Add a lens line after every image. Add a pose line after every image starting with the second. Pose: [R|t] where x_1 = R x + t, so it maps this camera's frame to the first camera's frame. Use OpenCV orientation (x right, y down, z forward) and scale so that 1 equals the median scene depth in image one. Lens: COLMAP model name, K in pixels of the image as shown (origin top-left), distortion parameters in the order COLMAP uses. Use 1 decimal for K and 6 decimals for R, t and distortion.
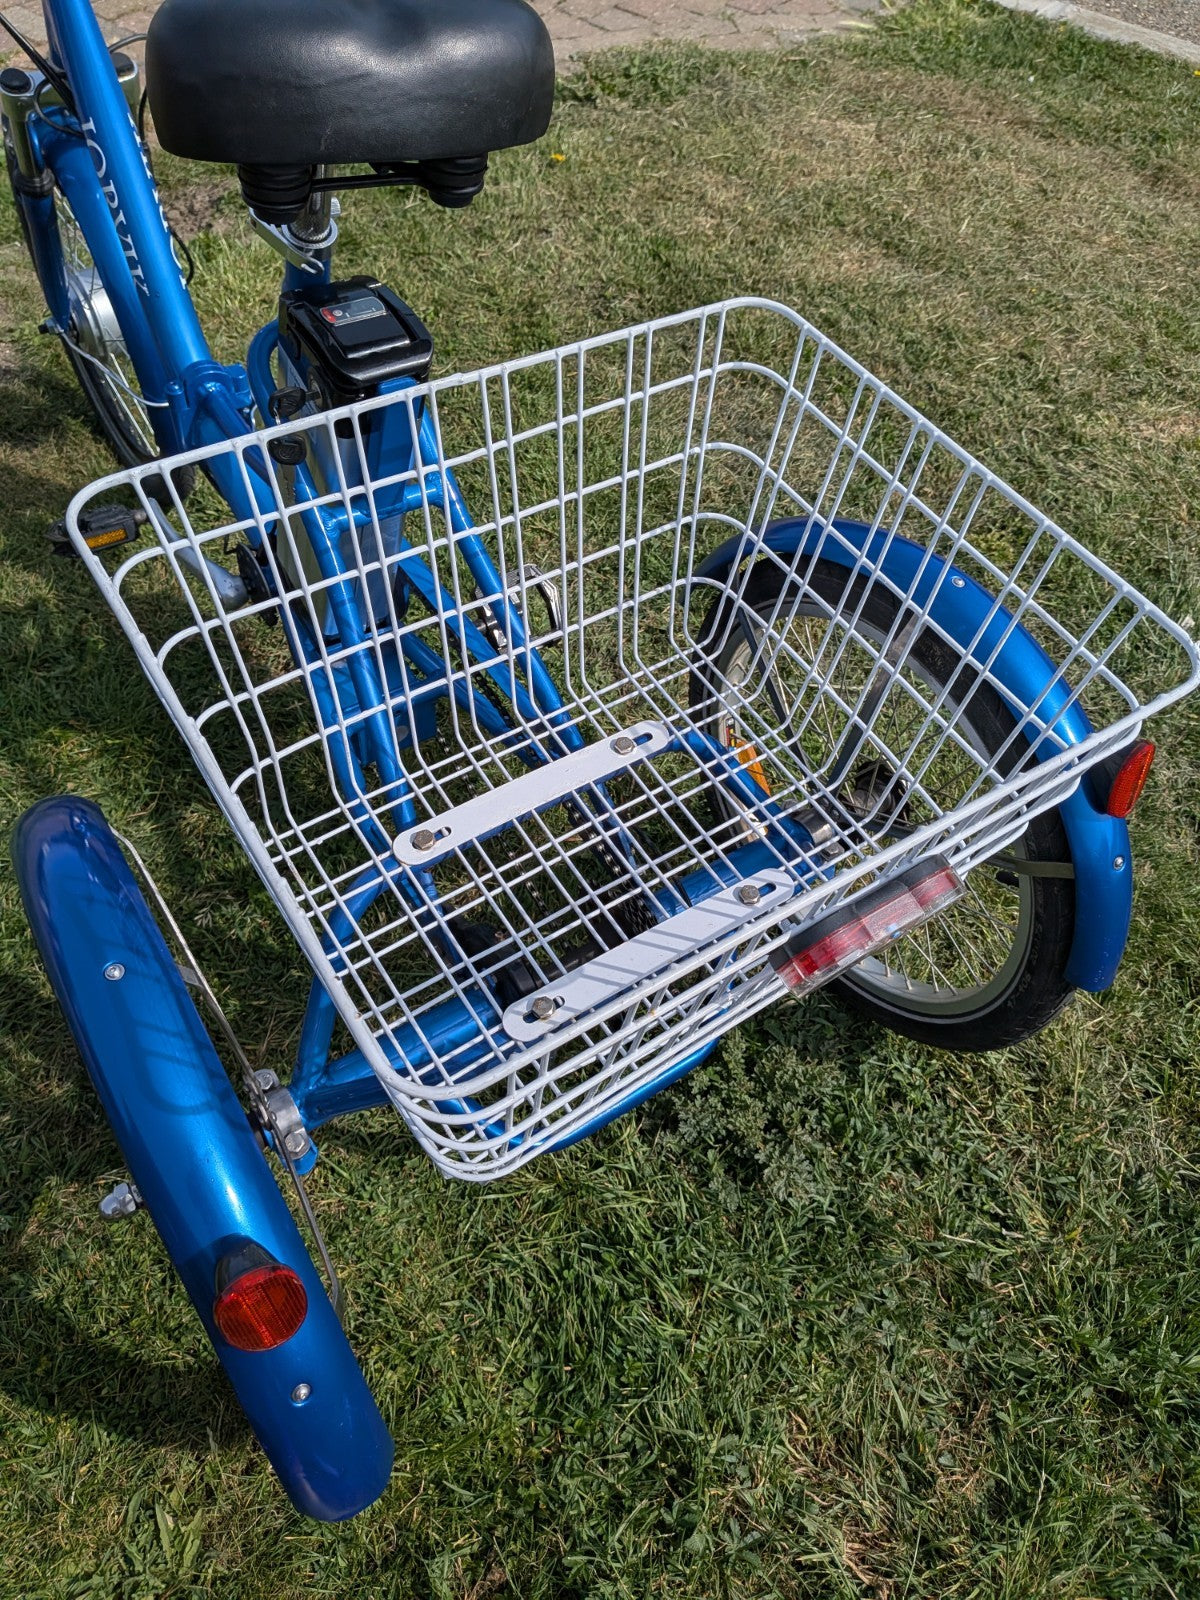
lens RADIAL K [[1173.6, 0, 598.0], [0, 1173.6, 794.9], [0, 0, 1]] dist [0.019293, -0.051251]
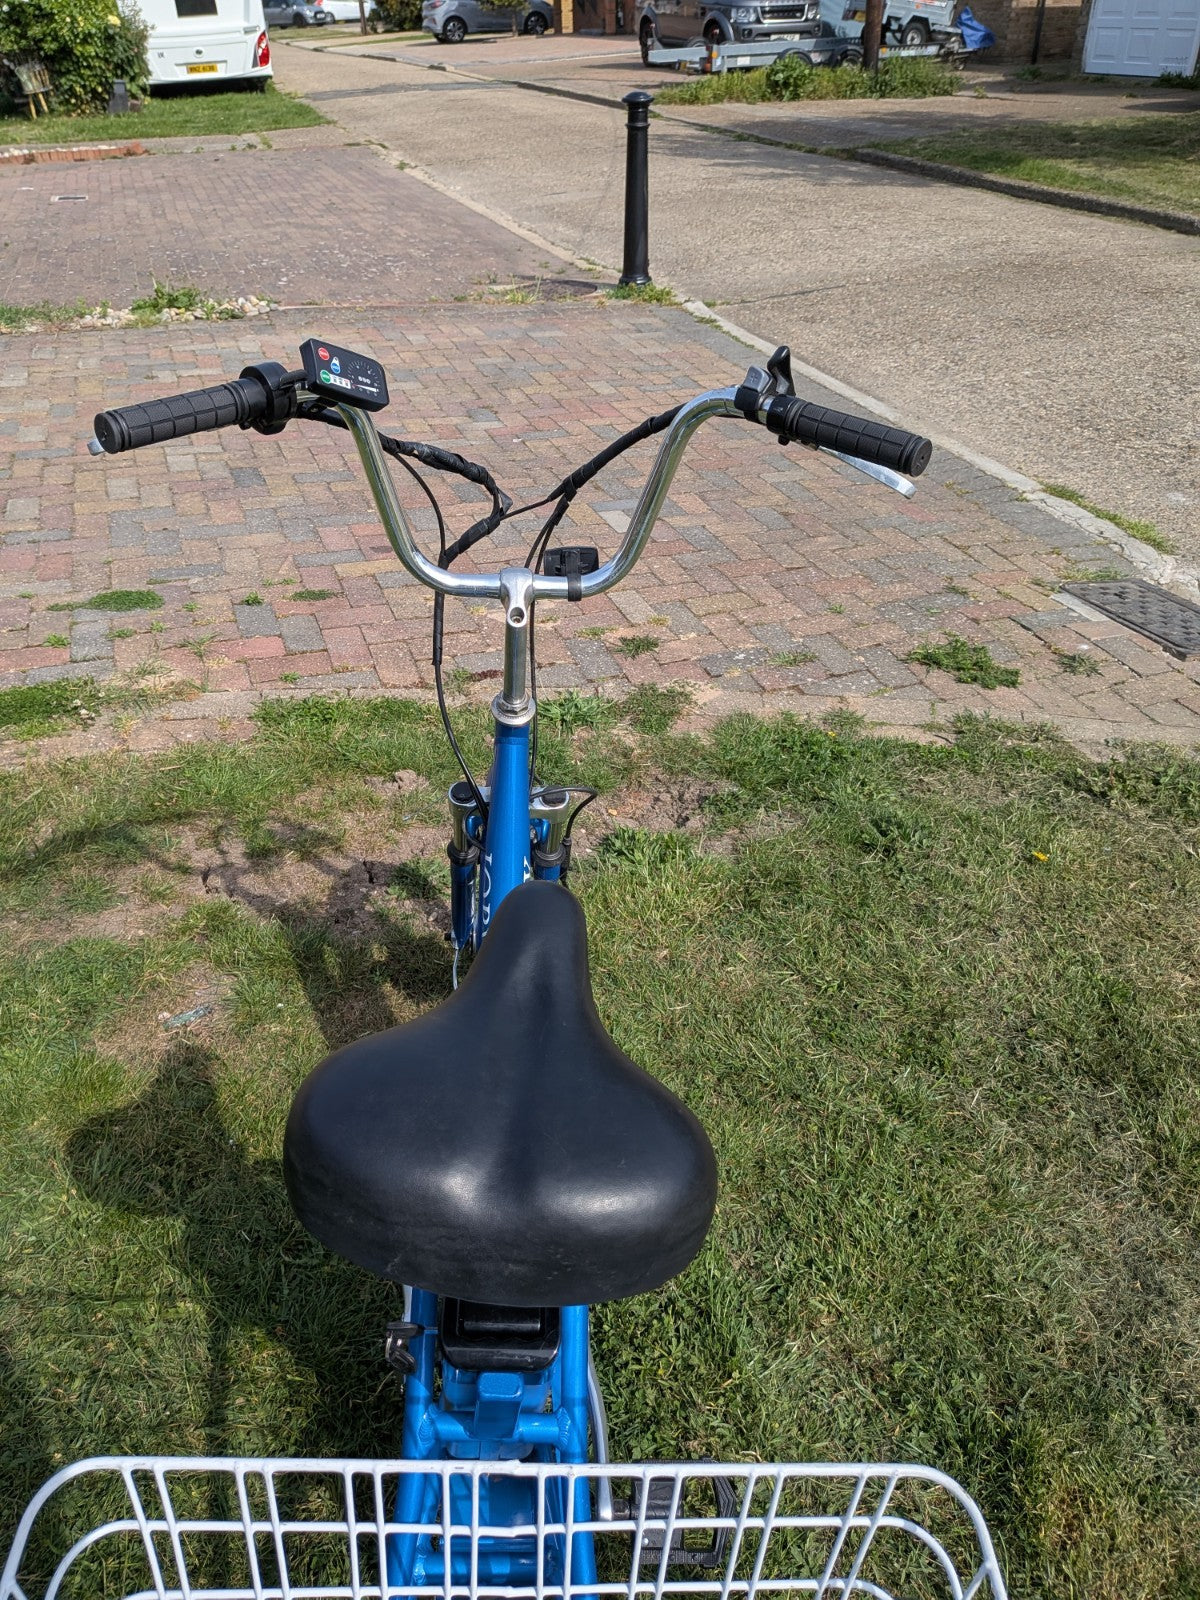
lens RADIAL K [[1158.1, 0, 556.6], [0, 1158.1, 799.5], [0, 0, 1]] dist [0.049400, -0.088486]
pose [[0.848933, 0.268279, -0.455345, 0.060082], [-0.408858, 0.879322, -0.244187, -0.214999], [0.334884, 0.393470, 0.856174, 0.032024]]
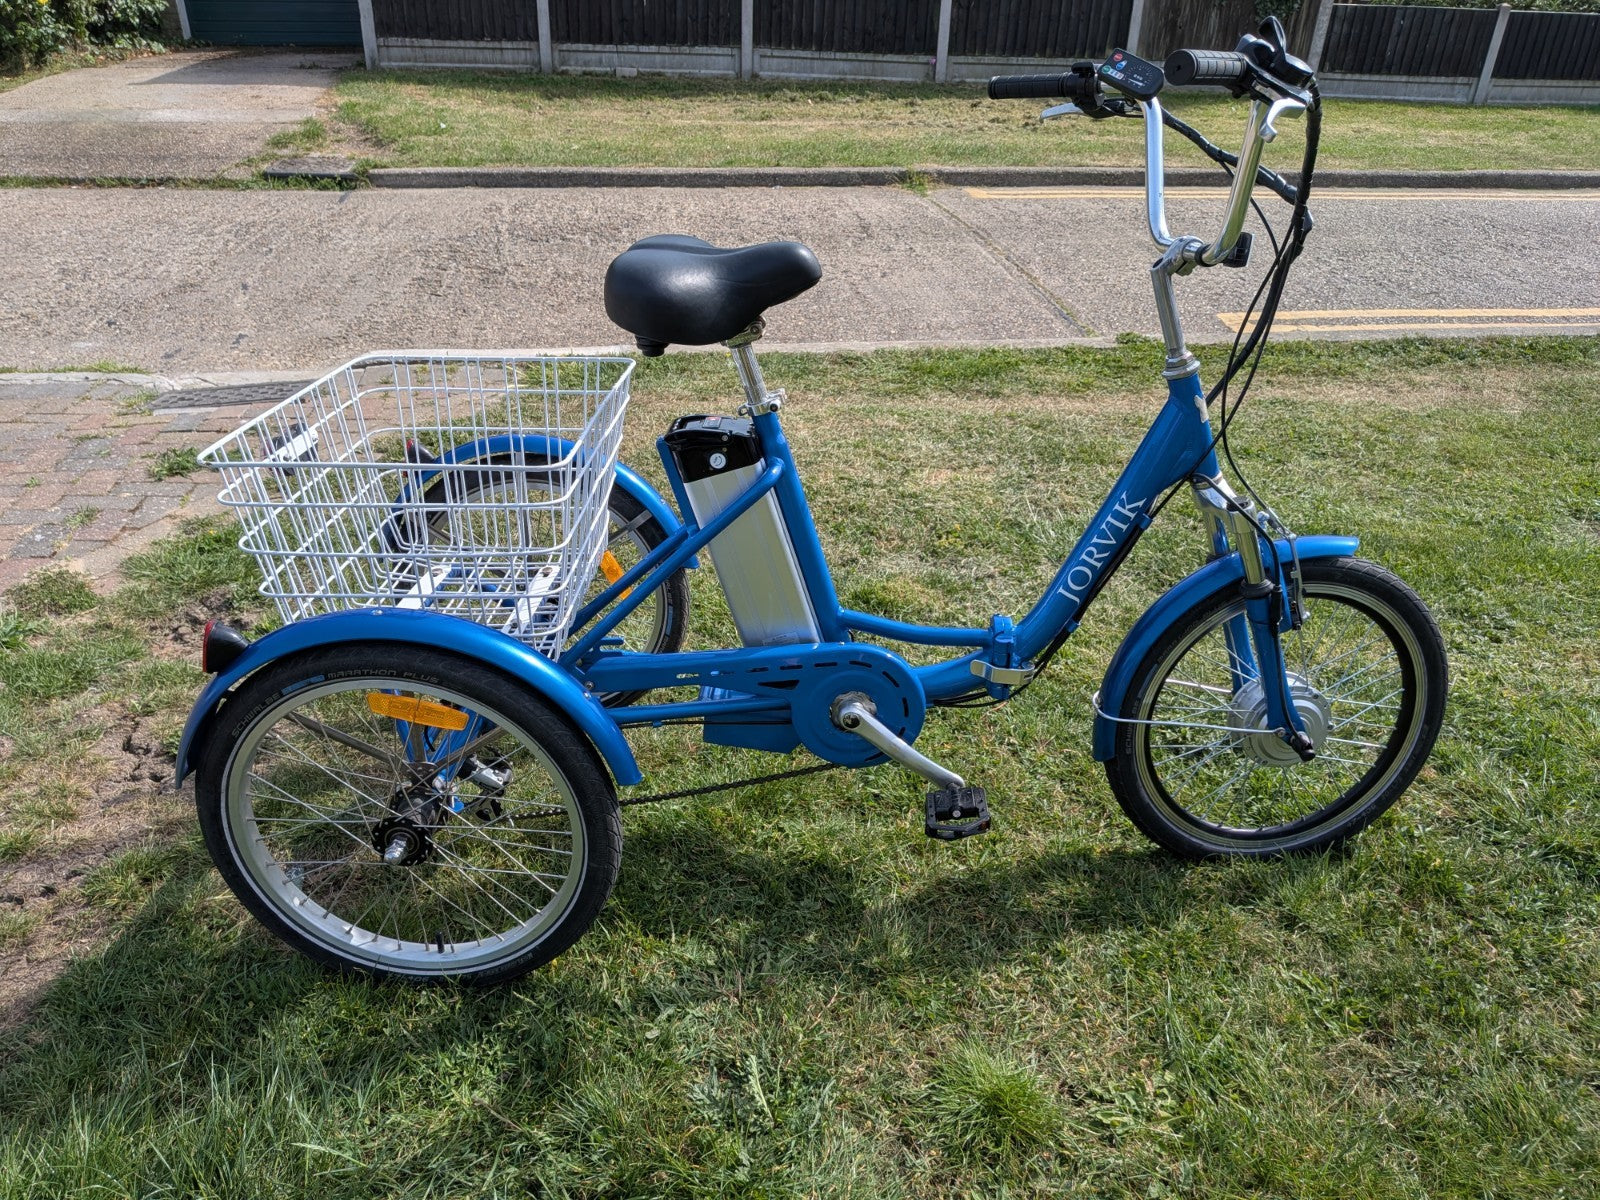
lens RADIAL K [[1158.1, 0, 782.3], [0, 1158.1, 598.4], [0, 0, 1]] dist [0.049400, -0.088486]
pose [[0.692537, -0.343292, 0.634463, -0.772225], [0.584003, 0.783106, -0.213740, 0.051803], [-0.423476, 0.518552, 0.742814, -0.076193]]
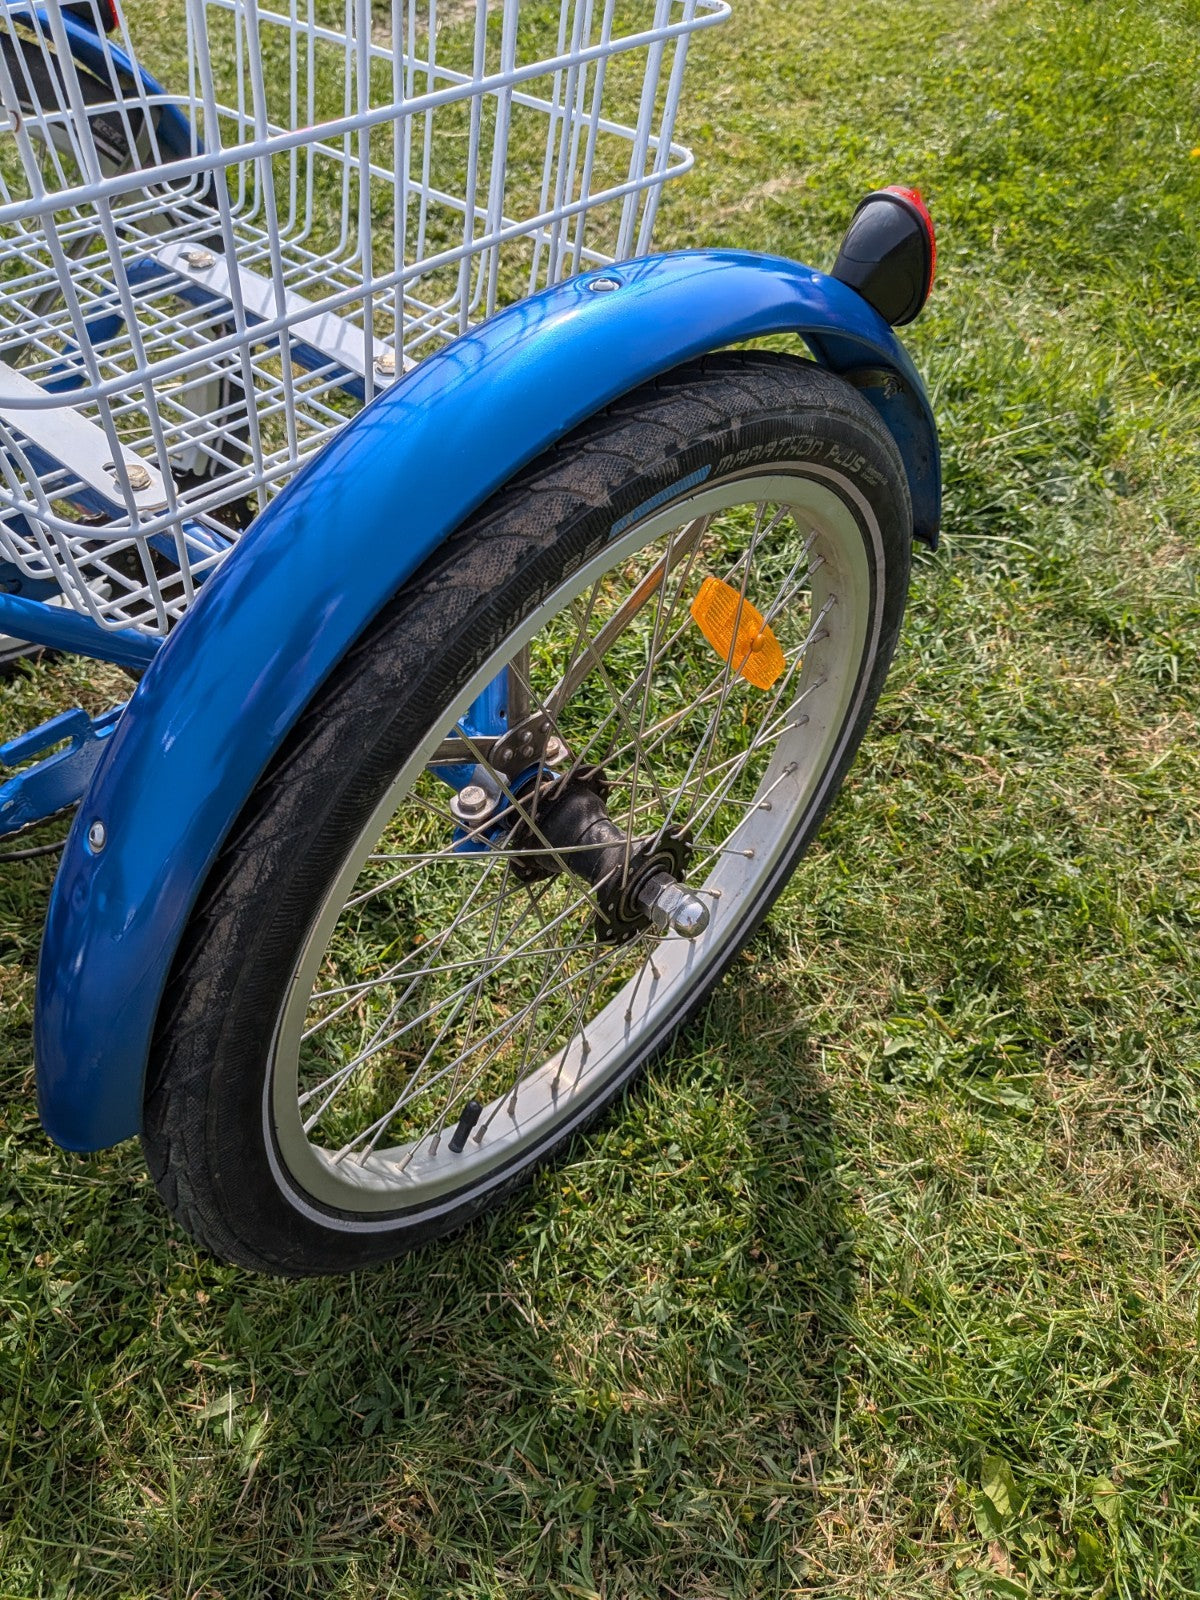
lens RADIAL K [[1165.8, 0, 605.0], [0, 1165.8, 797.6], [0, 0, 1]] dist [0.028040, -0.053304]
pose [[-0.234312, -0.772625, 0.590041, -0.307954], [0.740720, 0.251202, 0.623082, -0.057622], [-0.629628, 0.583051, 0.513439, 0.266897]]
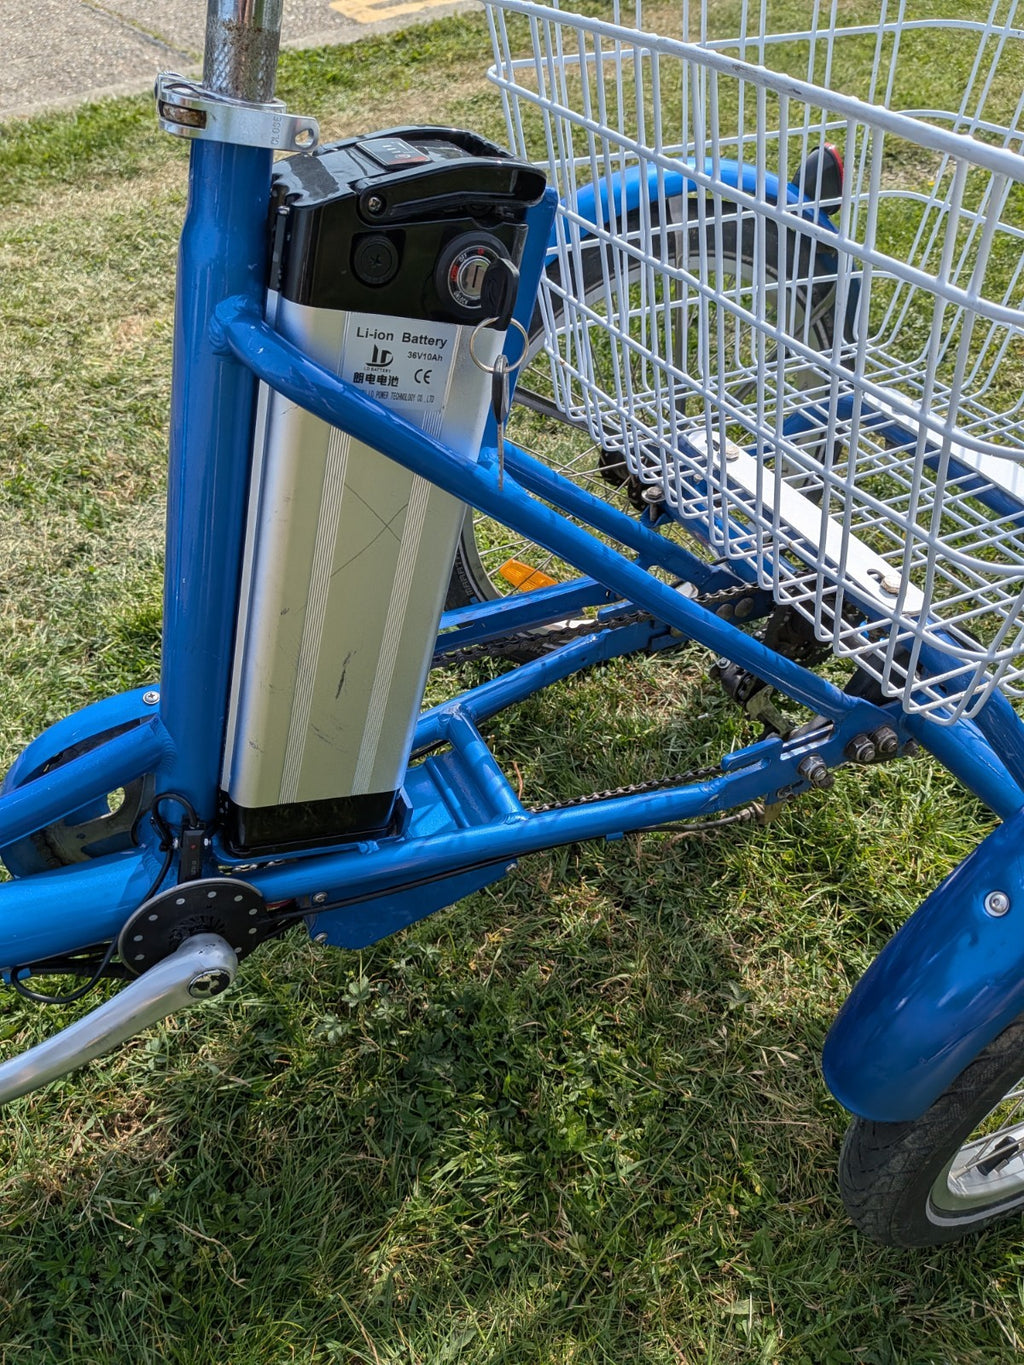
lens RADIAL K [[994.6, 0, 512.0], [0, 994.6, 685.3], [0, 0, 1]] dist [0.028040, -0.053304]
pose [[0.158438, -0.729002, 0.665924, -0.306370], [0.809888, 0.481737, 0.334679, -0.167228], [-0.564782, 0.486298, 0.666735, 0.310200]]
